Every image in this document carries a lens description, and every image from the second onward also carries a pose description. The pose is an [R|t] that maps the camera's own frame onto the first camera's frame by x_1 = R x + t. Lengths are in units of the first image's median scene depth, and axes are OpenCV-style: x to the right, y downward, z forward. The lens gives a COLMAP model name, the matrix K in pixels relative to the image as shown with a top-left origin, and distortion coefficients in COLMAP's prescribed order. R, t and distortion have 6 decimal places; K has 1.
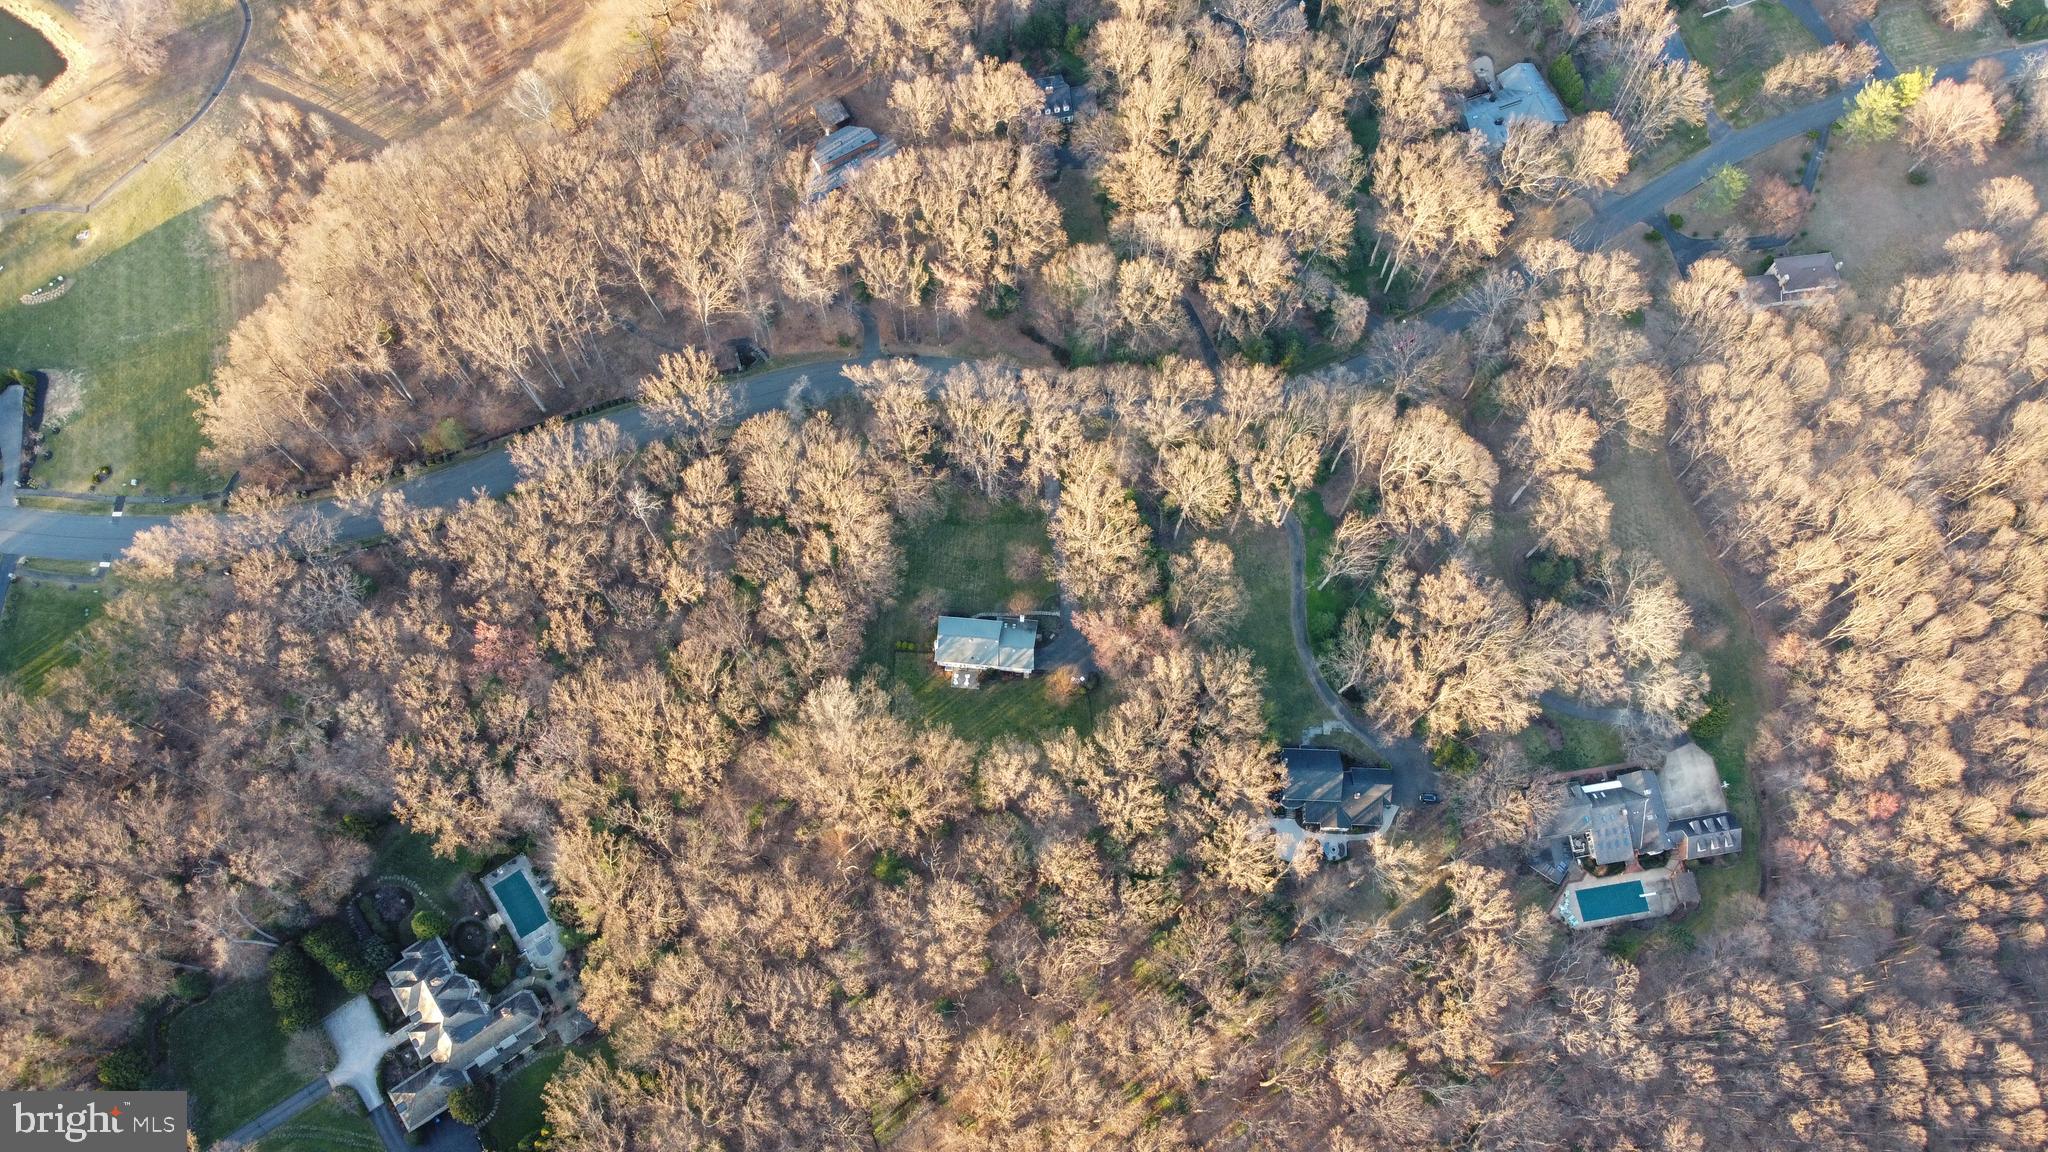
lens RADIAL K [[1752.5, 0, 1025.0], [0, 1752.5, 585.2], [0, 0, 1]] dist [-0.000630, 0.004331]
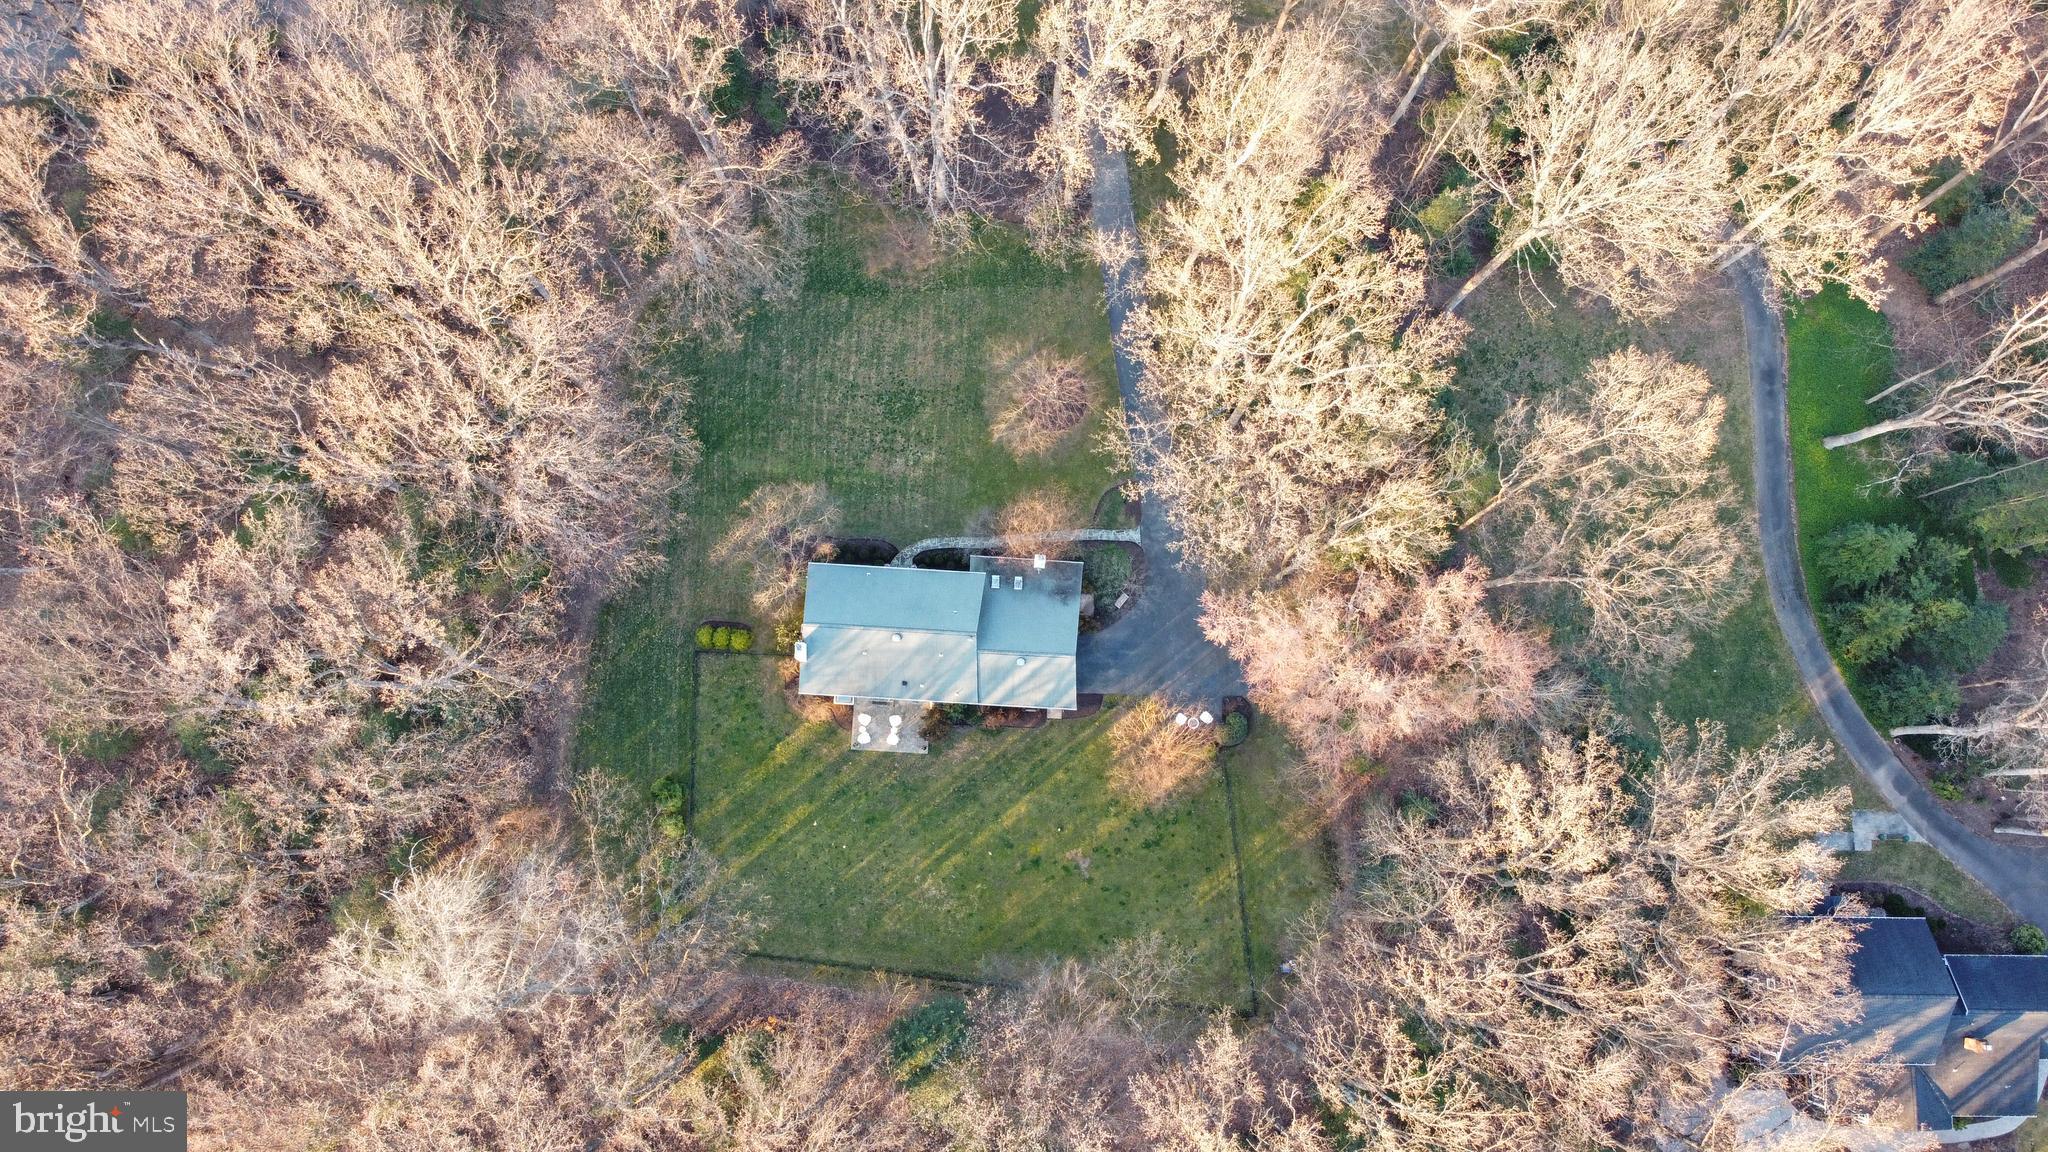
lens RADIAL K [[1557.2, 0, 1009.1], [0, 1557.2, 602.7], [0, 0, 1]] dist [-0.002807, 0.001791]
pose [[0.999718, -0.022923, -0.006224, -0.006172], [0.023739, 0.972970, 0.229708, -0.047178], [0.000790, -0.229791, 0.973240, 0.697638]]
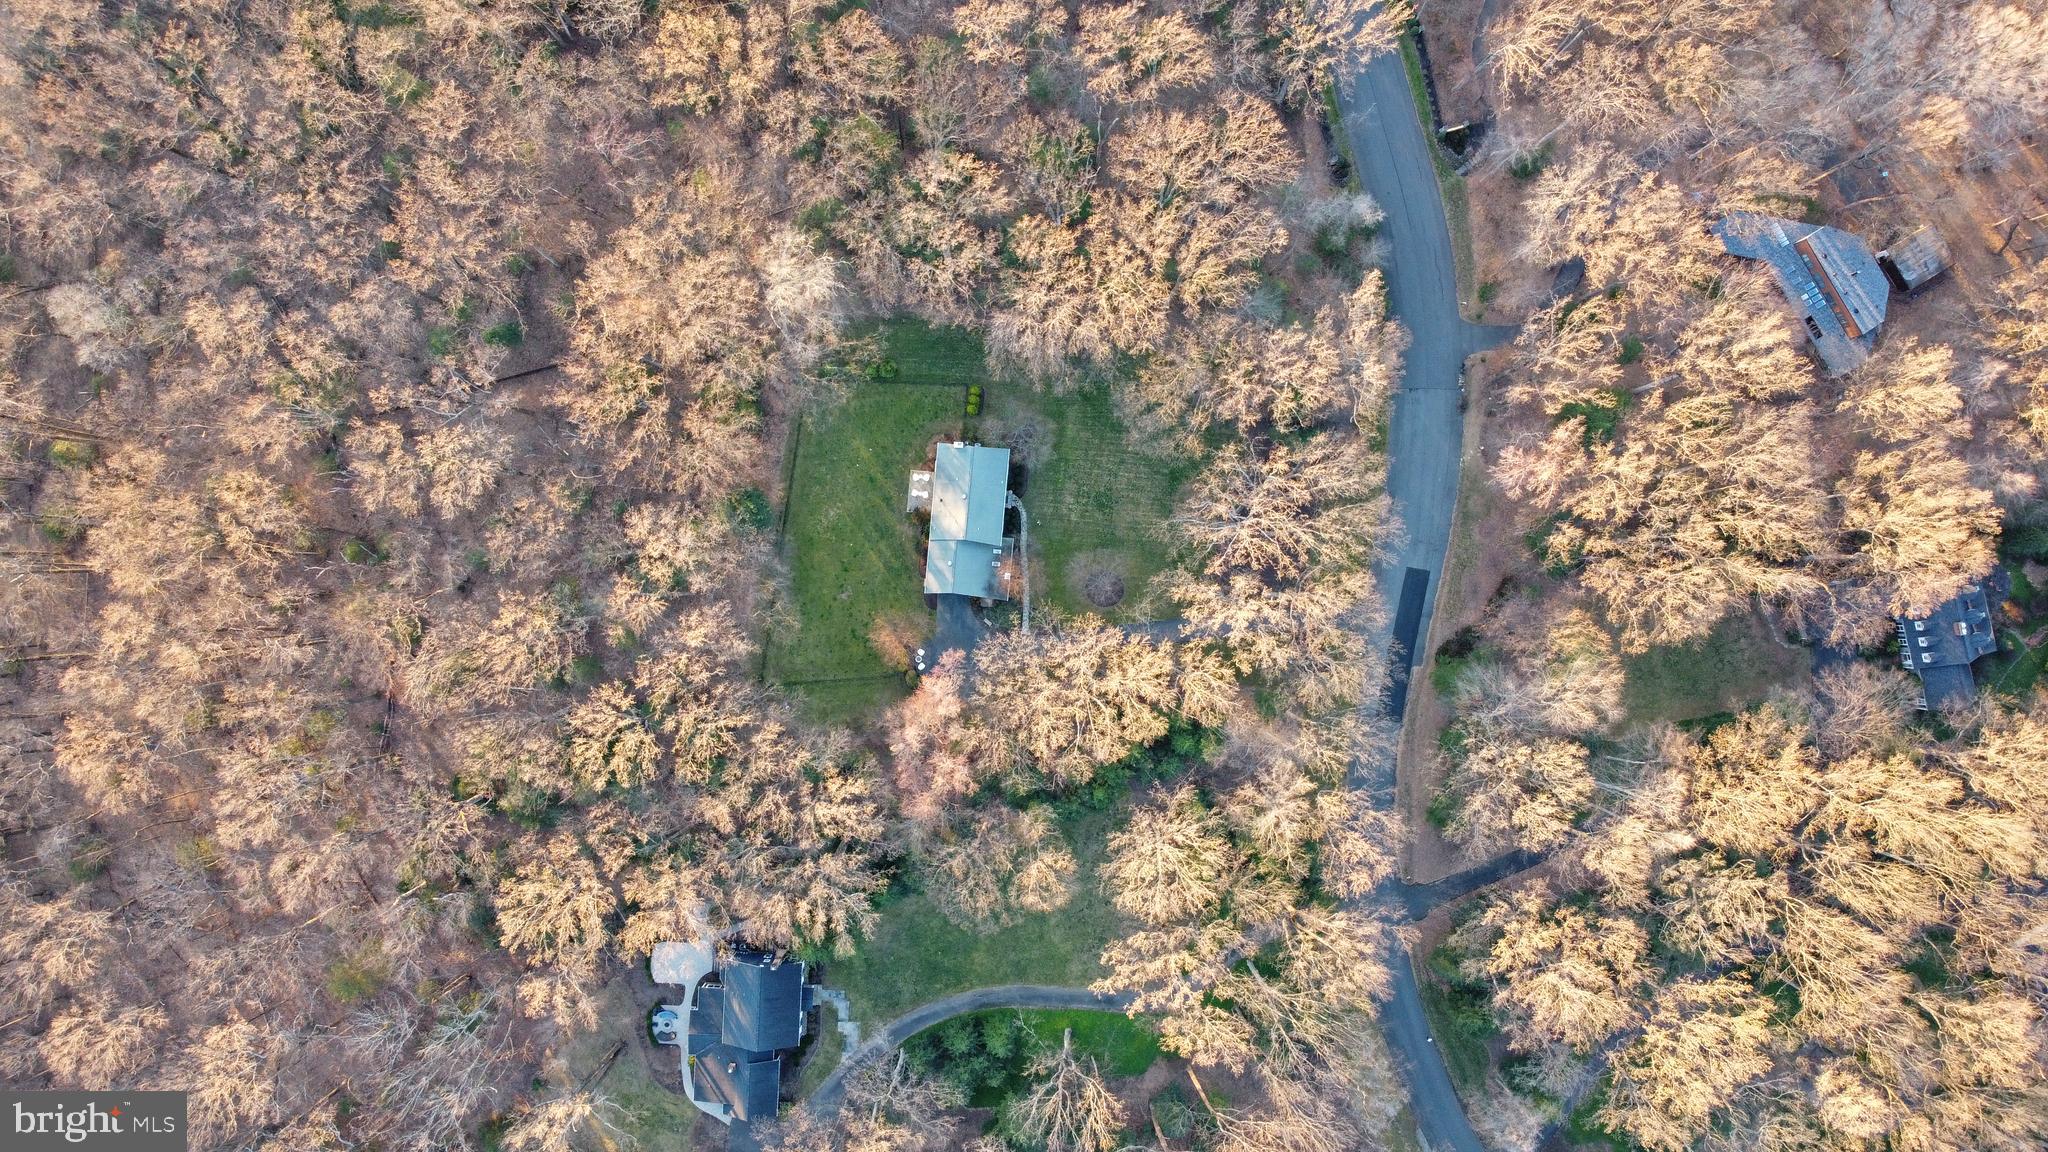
lens RADIAL K [[1752.5, 0, 1025.0], [0, 1752.5, 585.2], [0, 0, 1]] dist [-0.000630, 0.004331]
pose [[-0.007484, 0.999832, -0.016751, 0.013002], [-0.939199, -0.001277, 0.343370, -0.213995], [0.343291, 0.018303, 0.939051, 0.397825]]
